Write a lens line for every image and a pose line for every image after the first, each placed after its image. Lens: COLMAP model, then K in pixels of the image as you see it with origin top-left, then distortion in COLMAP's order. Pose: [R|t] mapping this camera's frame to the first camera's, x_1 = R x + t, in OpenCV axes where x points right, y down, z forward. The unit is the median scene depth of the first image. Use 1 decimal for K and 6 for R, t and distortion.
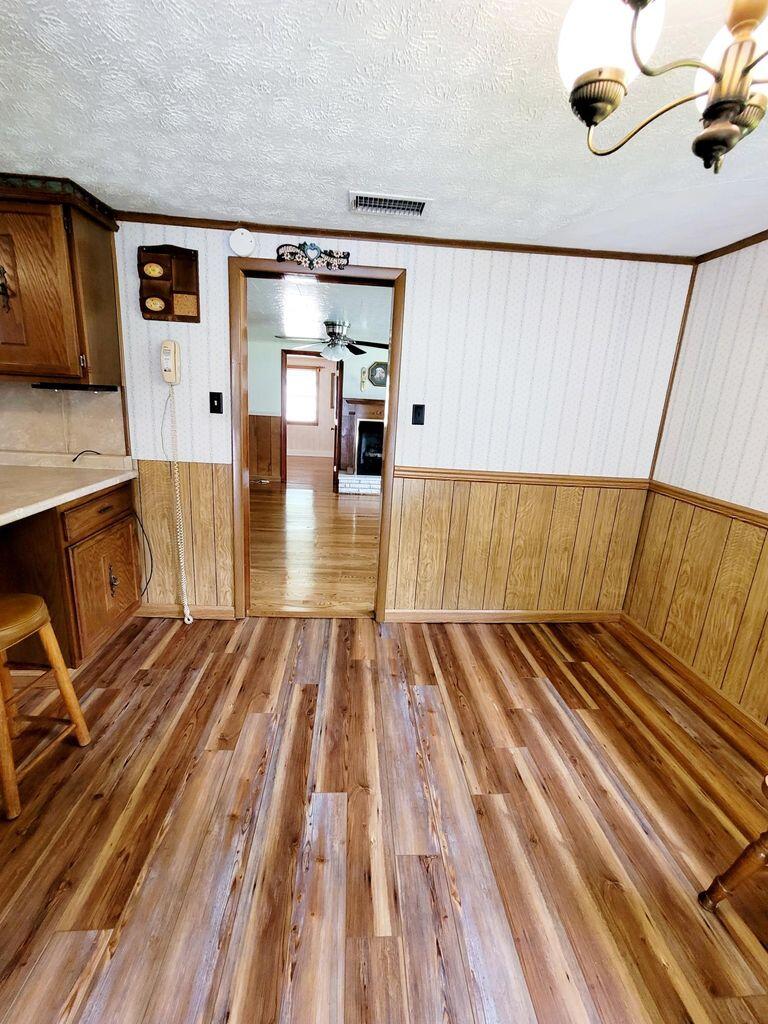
lens RADIAL K [[418.5, 0, 379.2], [0, 418.5, 504.4], [0, 0, 1]] dist [-0.003618, 0.000027]
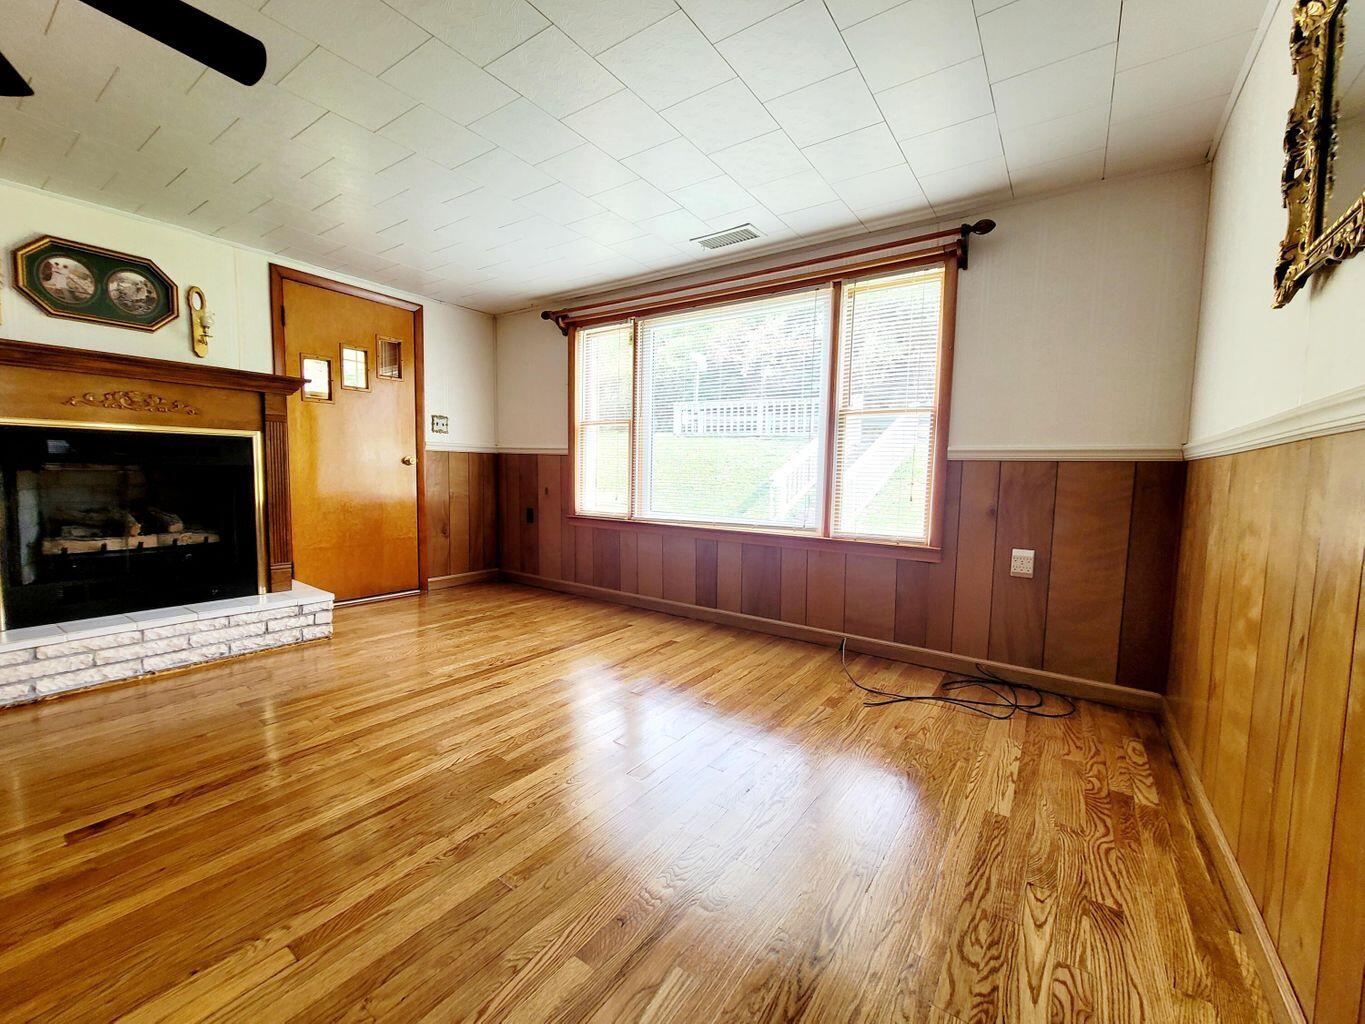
lens RADIAL K [[557.8, 0, 672.6], [0, 557.8, 518.3], [0, 0, 1]] dist [-0.003618, 0.000027]
pose [[0.623309, -0.102828, 0.775185, -0.055471], [0.198223, 0.979715, -0.029428, -0.045487], [-0.756434, 0.172003, 0.631048, 0.450113]]
